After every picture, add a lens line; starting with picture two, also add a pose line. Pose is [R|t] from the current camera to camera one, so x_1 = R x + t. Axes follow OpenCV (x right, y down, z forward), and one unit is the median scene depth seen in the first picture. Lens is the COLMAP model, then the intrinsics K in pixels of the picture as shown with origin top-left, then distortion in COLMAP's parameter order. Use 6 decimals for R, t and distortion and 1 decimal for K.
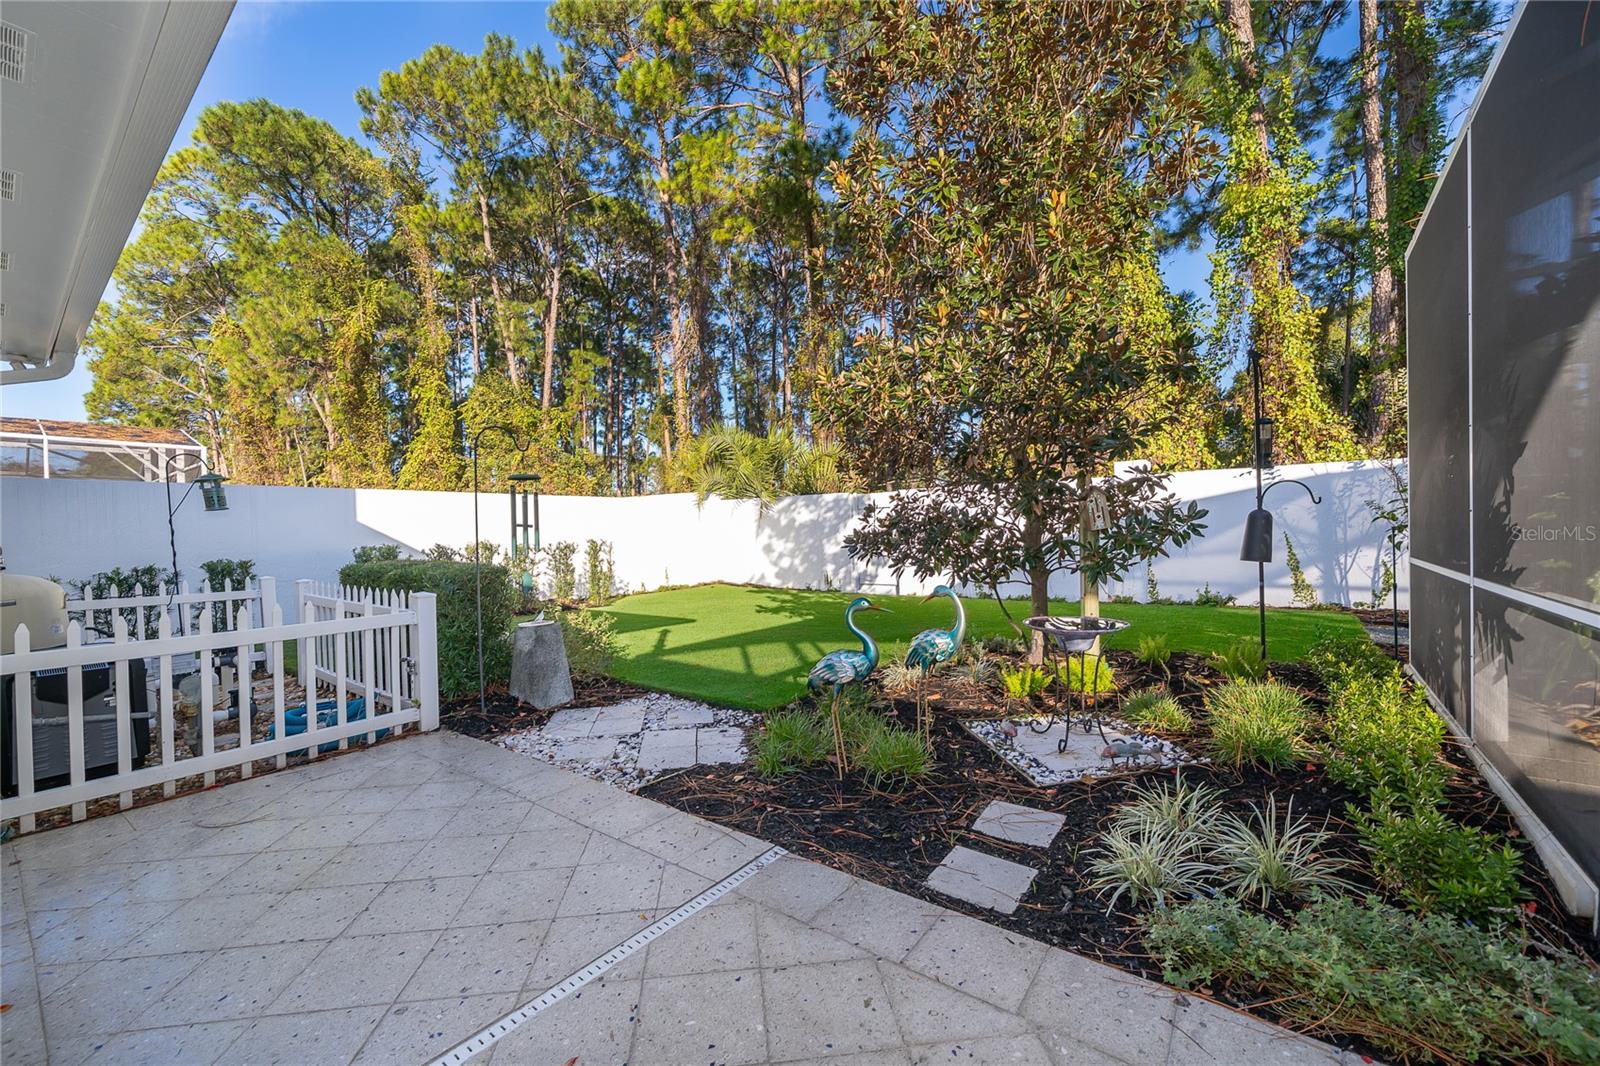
lens RADIAL K [[639.9, 0, 798.6], [0, 639.9, 532.0], [0, 0, 1]] dist [-0.002685, 0.000260]
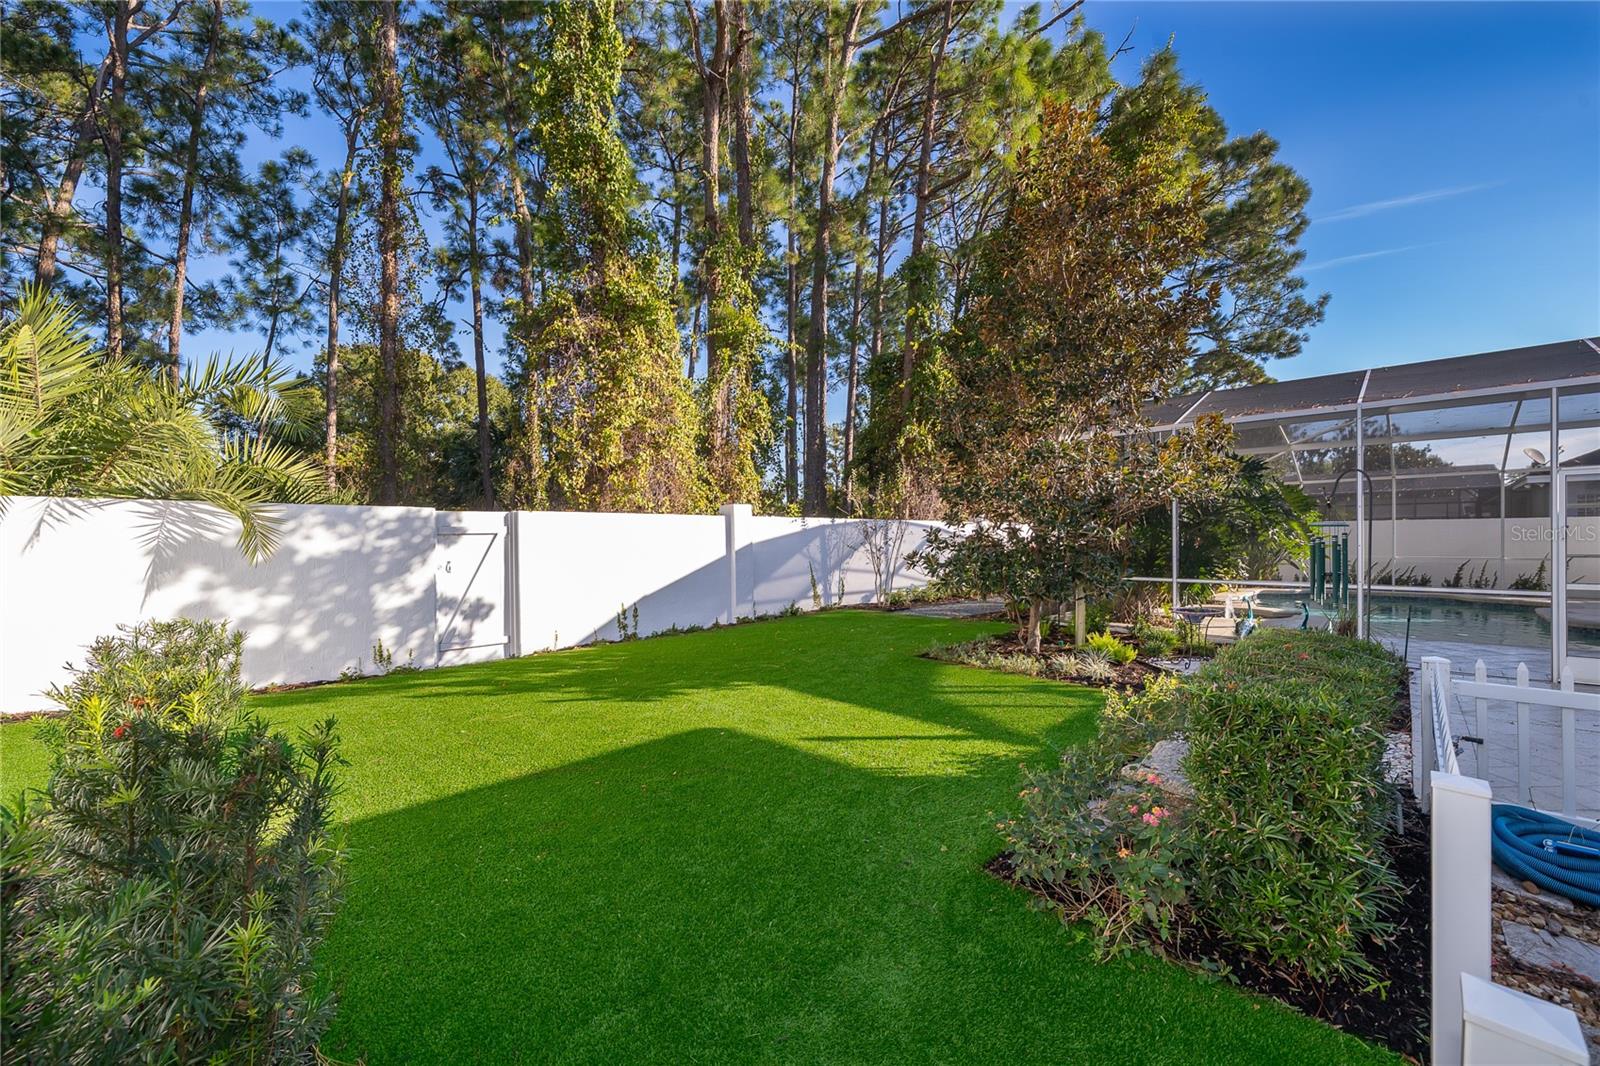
lens RADIAL K [[639.9, 0, 800.8], [0, 639.9, 536.2], [0, 0, 1]] dist [-0.002685, 0.000260]
pose [[0.102759, 0.021110, 0.994482, -0.502432], [0.005000, 0.999751, -0.021739, -0.018244], [-0.994694, 0.007206, 0.102628, 0.572067]]
